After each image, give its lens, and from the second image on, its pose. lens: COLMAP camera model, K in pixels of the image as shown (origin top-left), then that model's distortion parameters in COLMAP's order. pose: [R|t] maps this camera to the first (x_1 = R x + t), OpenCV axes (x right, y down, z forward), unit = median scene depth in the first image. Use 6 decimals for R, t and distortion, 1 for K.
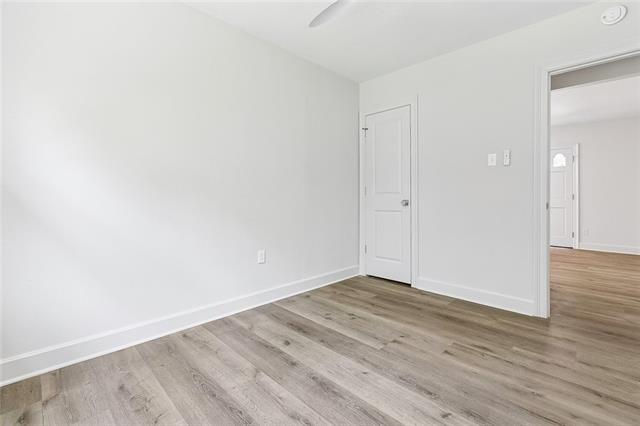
lens RADIAL K [[289.9, 0, 318.3], [0, 289.9, 195.7], [0, 0, 1]] dist [0.000994, -0.000691]
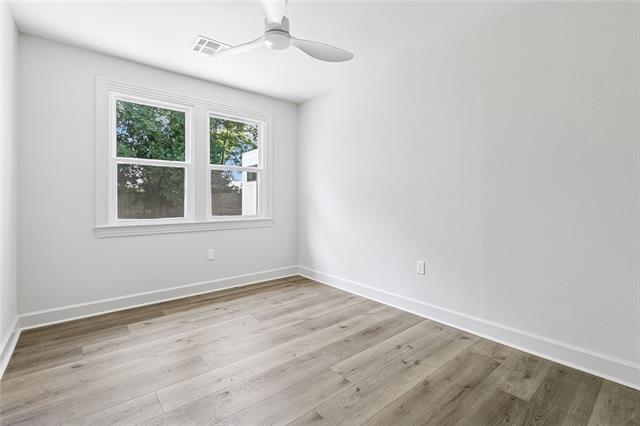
lens RADIAL K [[289.9, 0, 309.0], [0, 289.9, 200.6], [0, 0, 1]] dist [0.000994, -0.000691]
pose [[-0.113065, -0.001823, -0.993586, 0.987696], [0.007005, 0.999972, -0.002632, -0.018587], [0.993563, -0.007258, -0.113049, 0.878662]]
